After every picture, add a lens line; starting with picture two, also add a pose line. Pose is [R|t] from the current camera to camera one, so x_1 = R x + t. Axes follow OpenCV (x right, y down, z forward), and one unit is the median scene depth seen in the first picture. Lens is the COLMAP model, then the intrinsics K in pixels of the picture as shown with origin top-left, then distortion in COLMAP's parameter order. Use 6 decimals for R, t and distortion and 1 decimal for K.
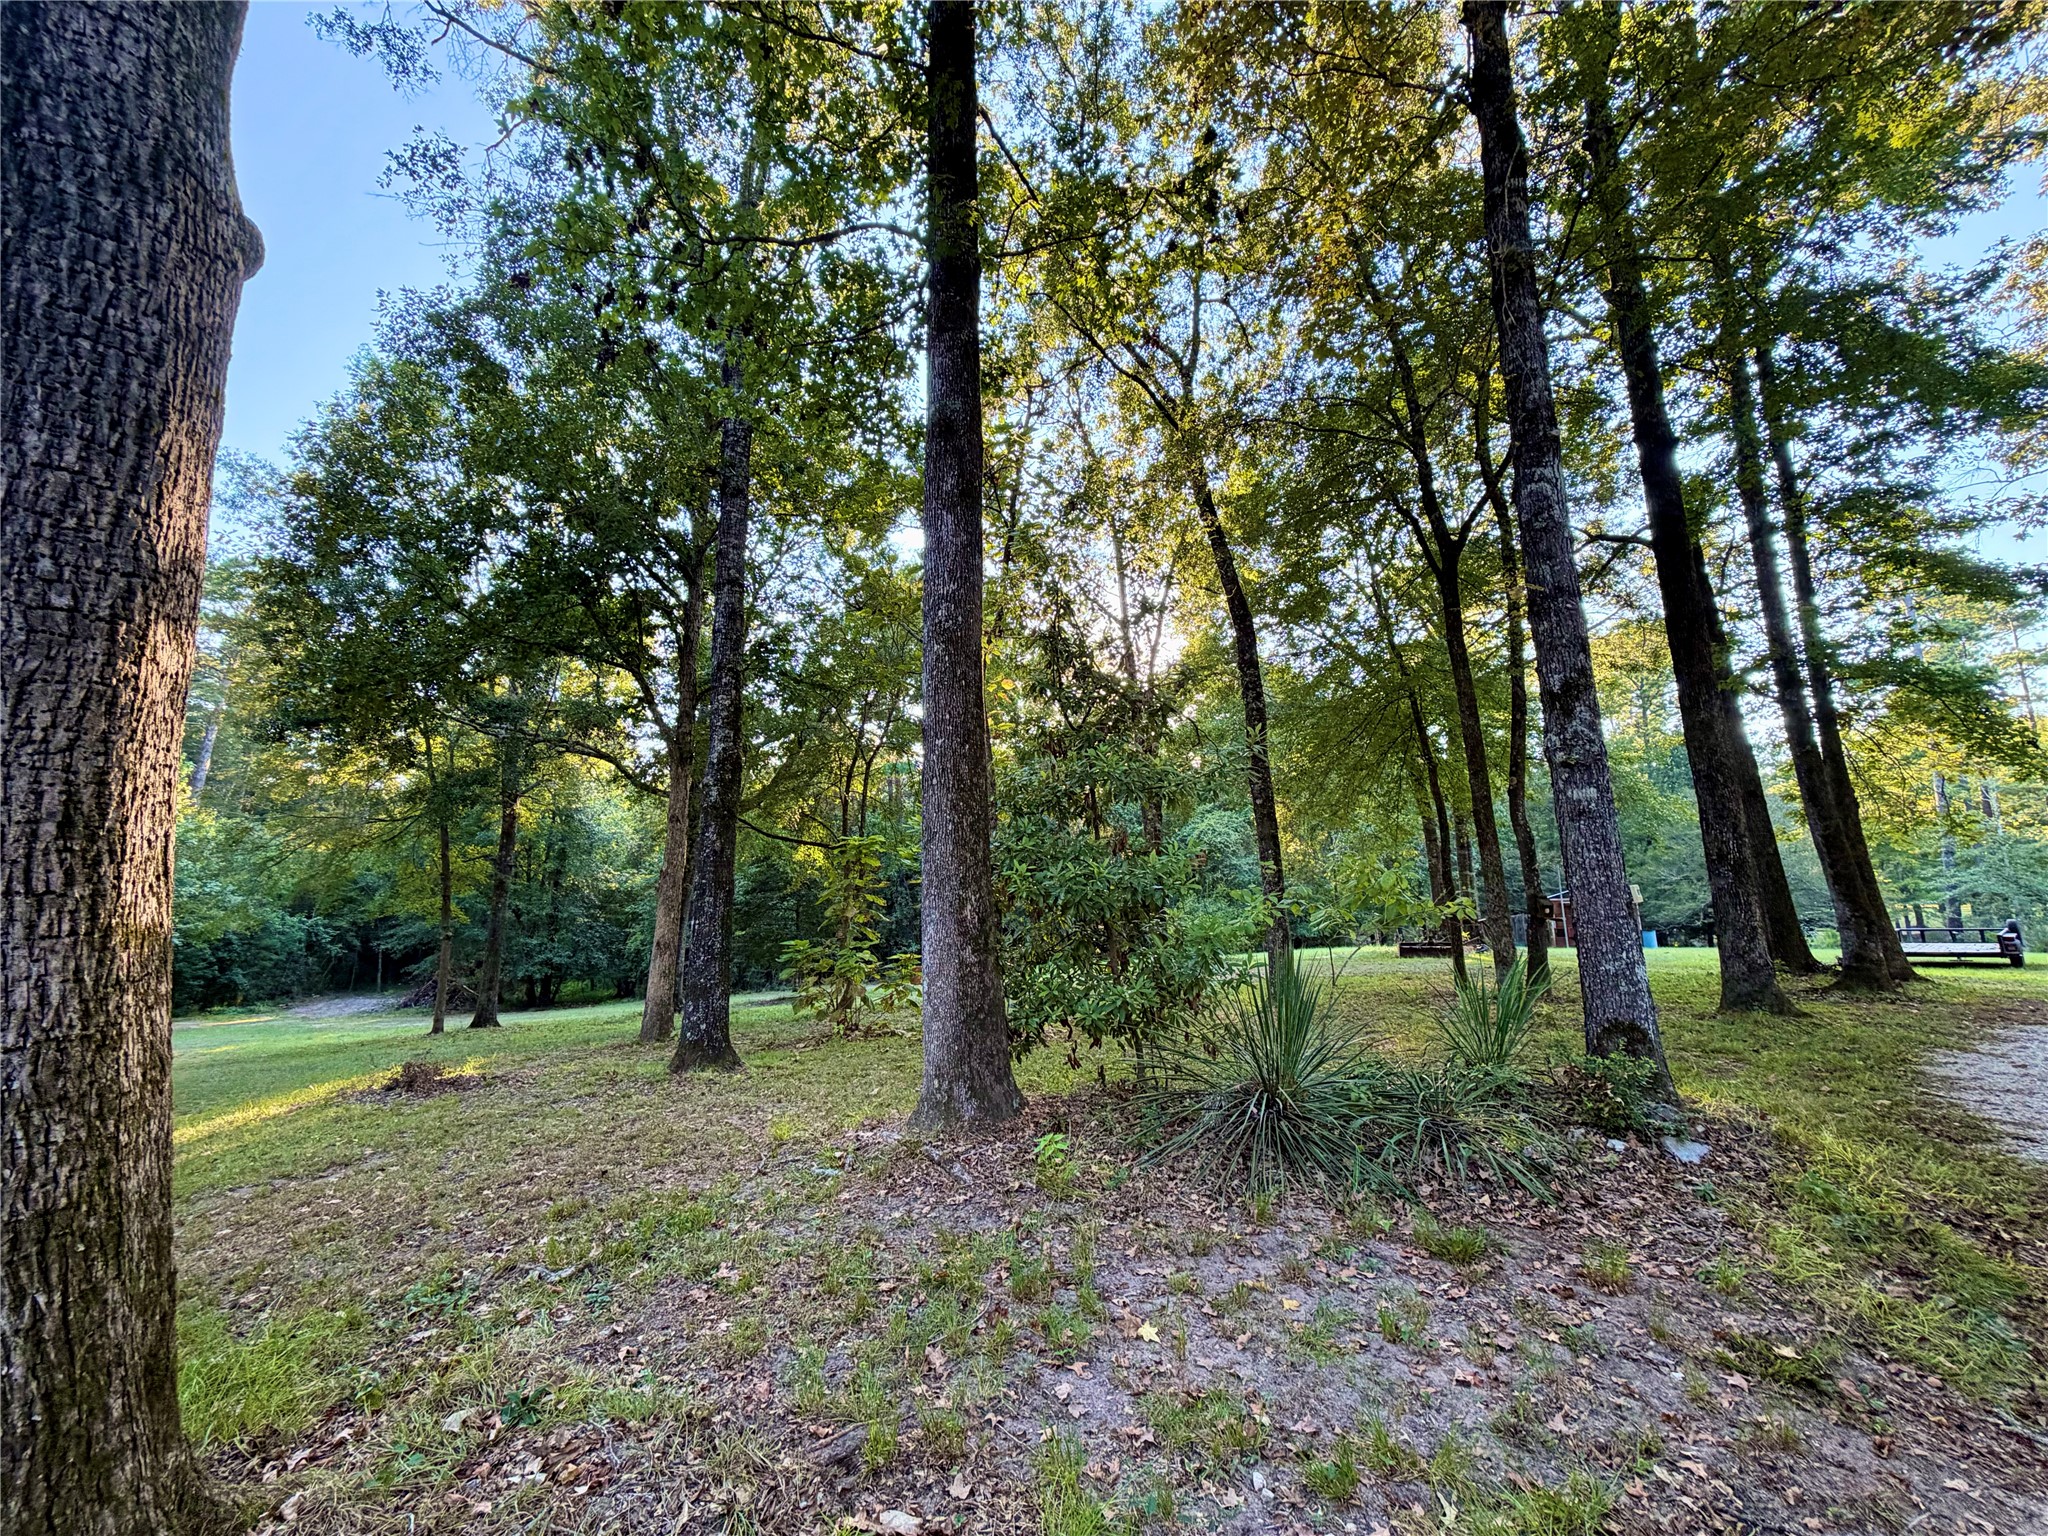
lens RADIAL K [[813.7, 0, 1027.8], [0, 813.7, 766.4], [0, 0, 1]] dist [0.000655, 0.000216]
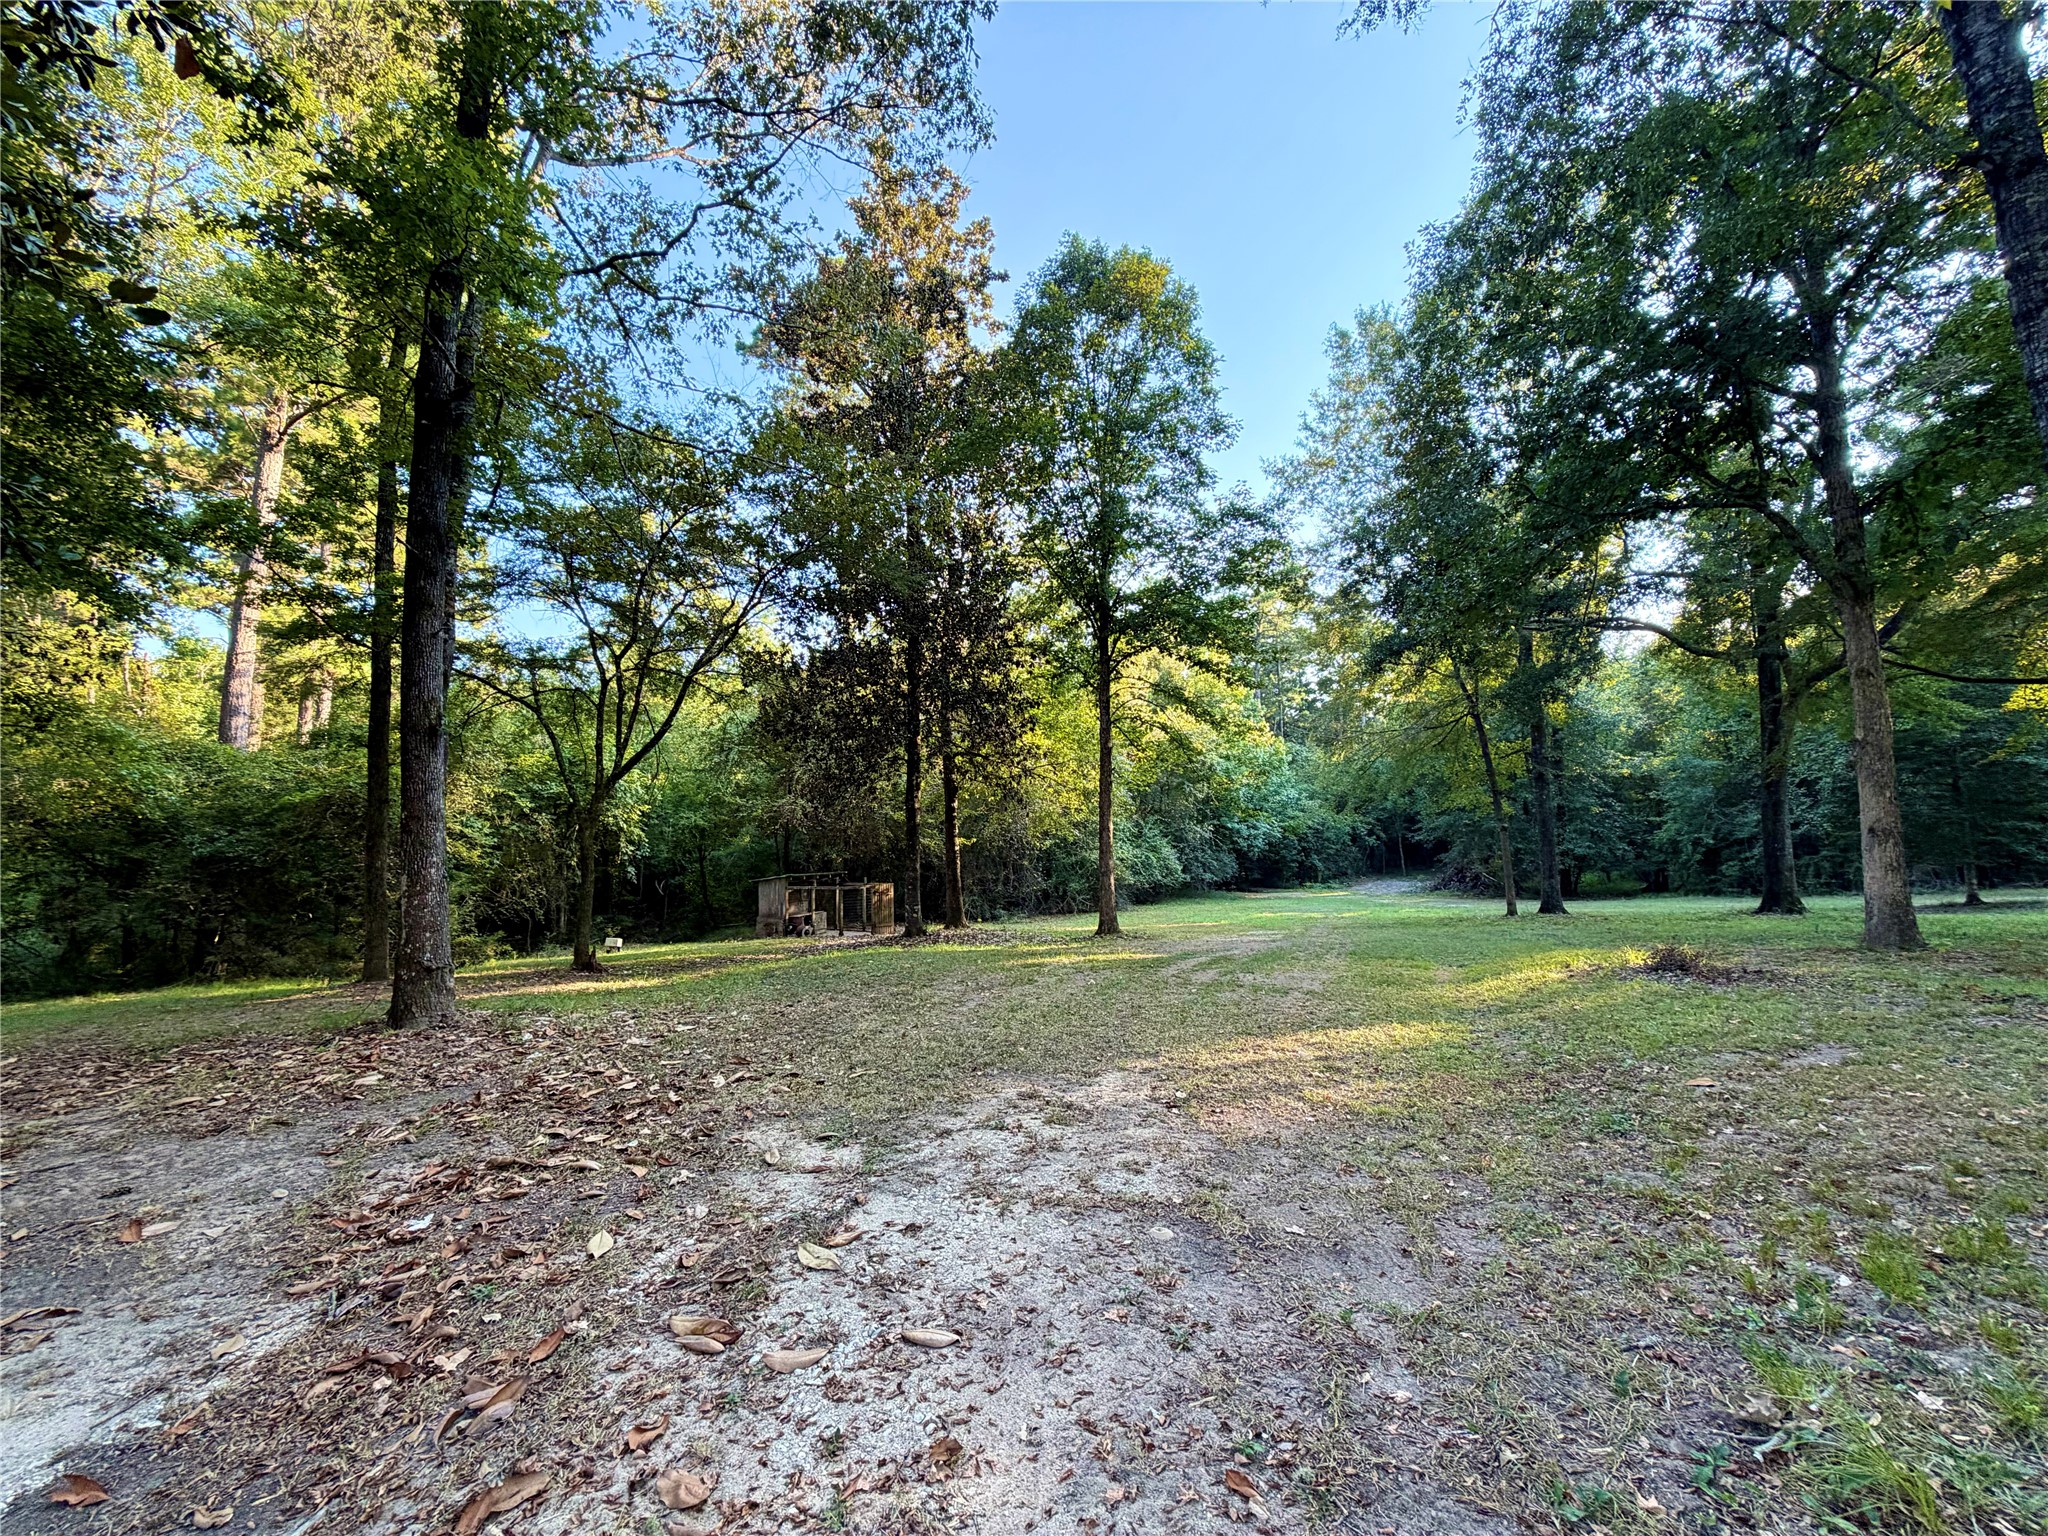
lens RADIAL K [[813.7, 0, 1027.8], [0, 813.7, 766.4], [0, 0, 1]] dist [0.000655, 0.000216]
pose [[0.495374, -0.081341, -0.864863, -0.088231], [0.192805, 0.981069, 0.018164, -0.008946], [0.847013, -0.175748, 0.501679, -0.046894]]
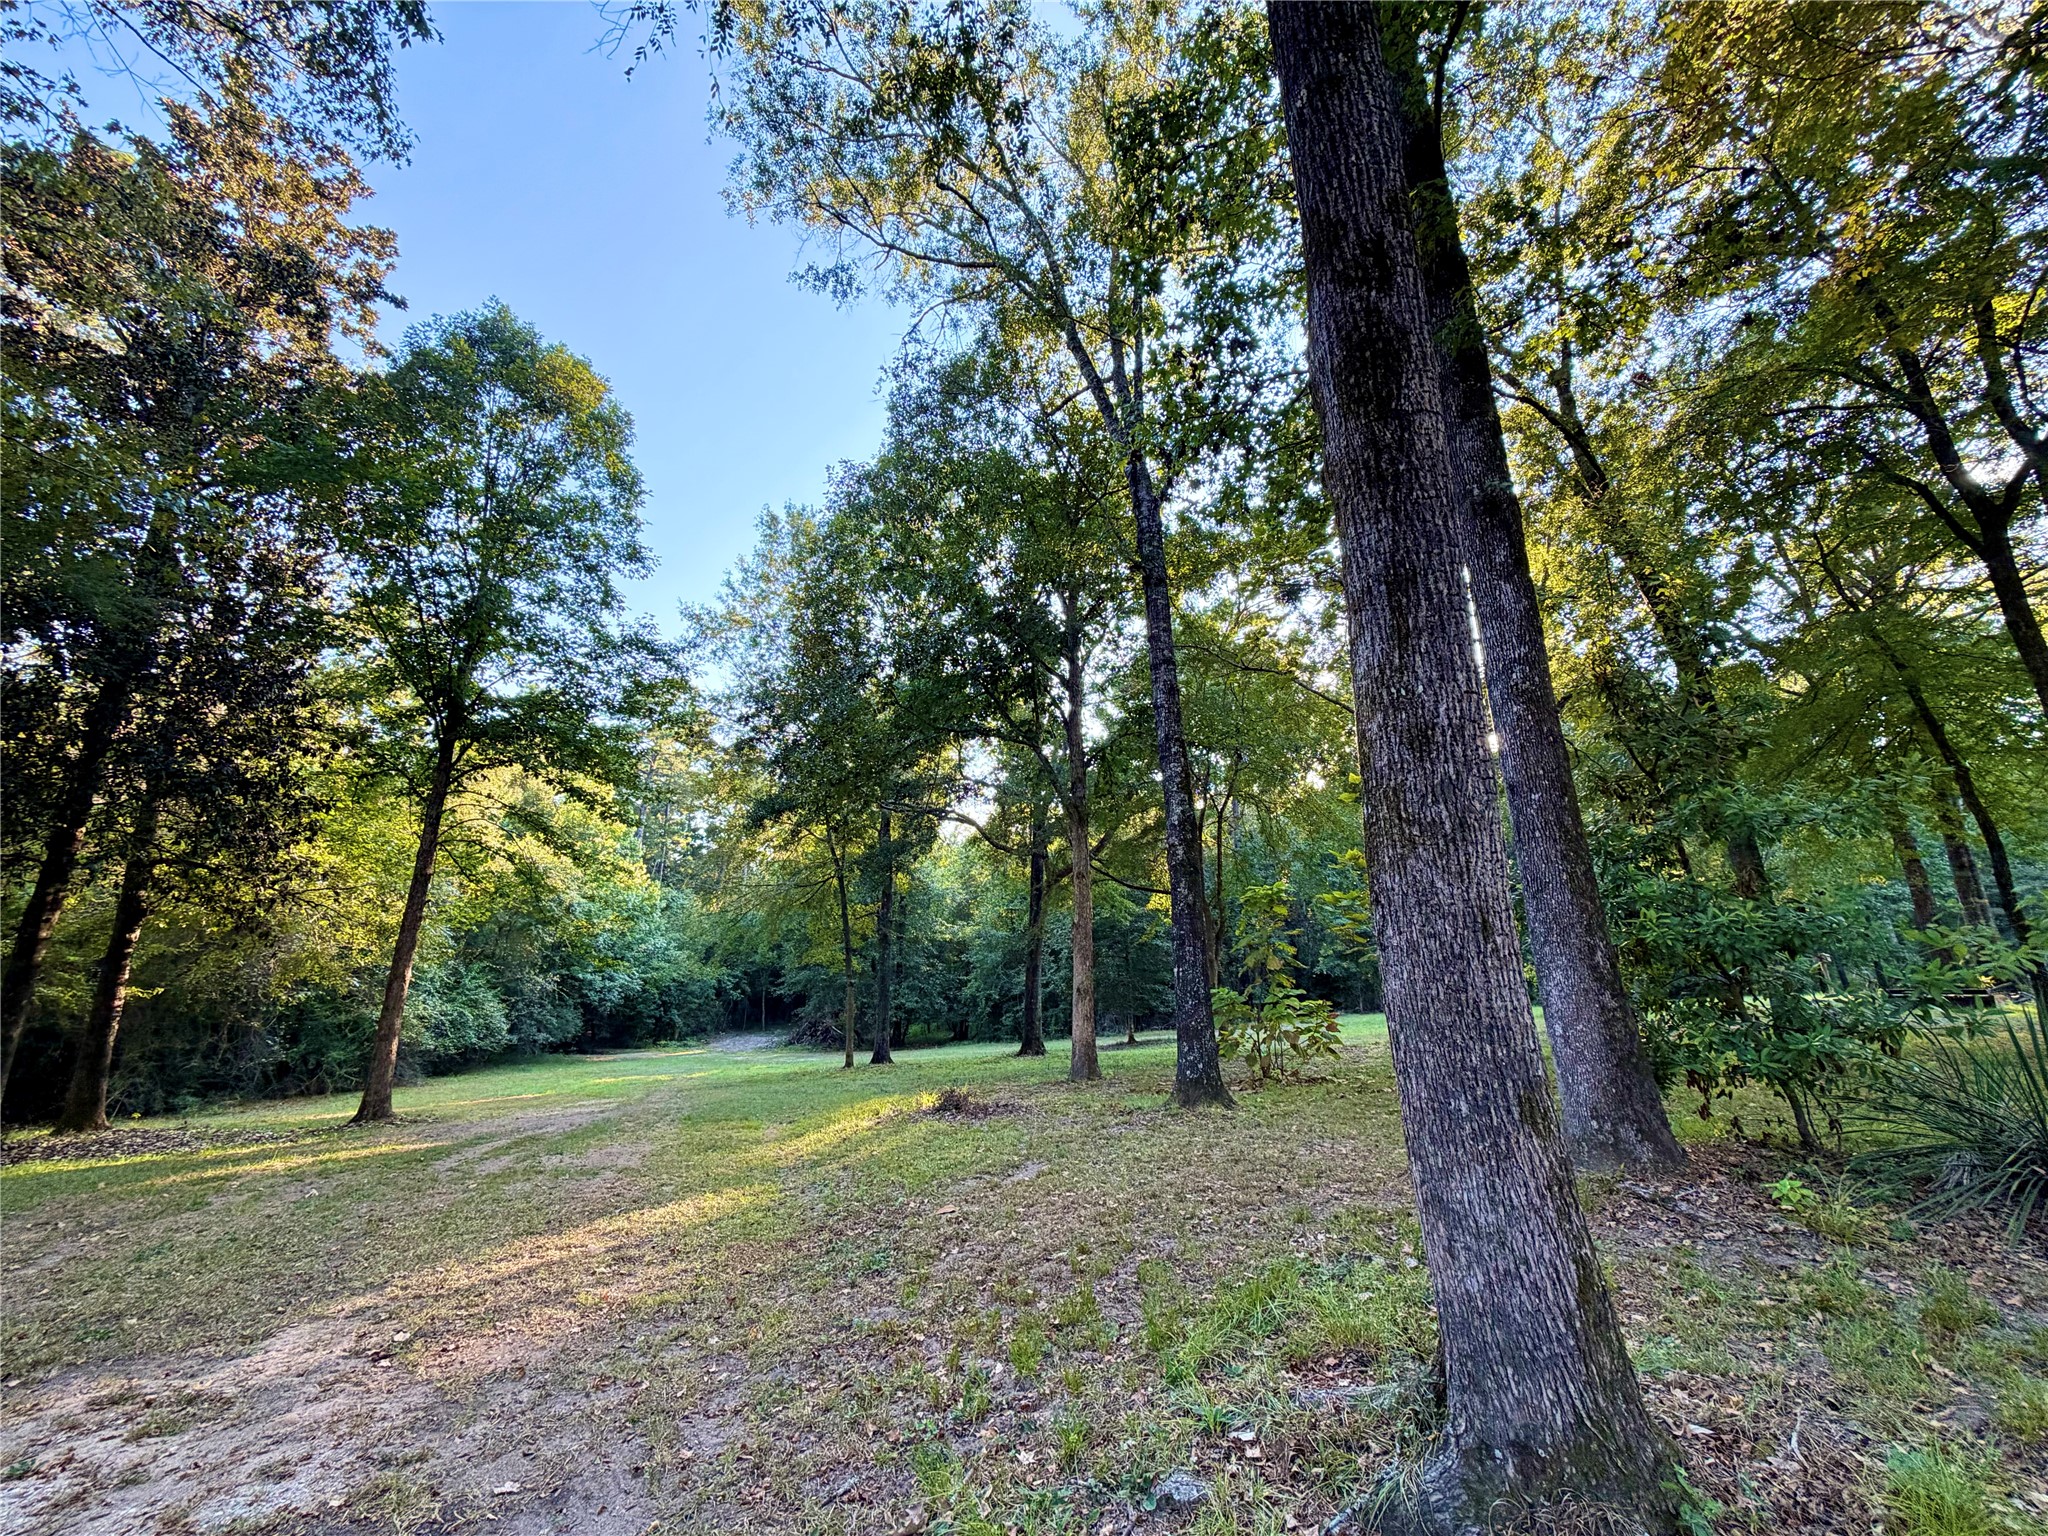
lens RADIAL K [[813.7, 0, 1027.8], [0, 813.7, 766.4], [0, 0, 1]] dist [0.000655, 0.000216]
pose [[0.947694, -0.083170, -0.308153, -0.080672], [0.066280, 0.995688, -0.064897, -0.008750], [0.312221, 0.041078, 0.949121, -0.043152]]
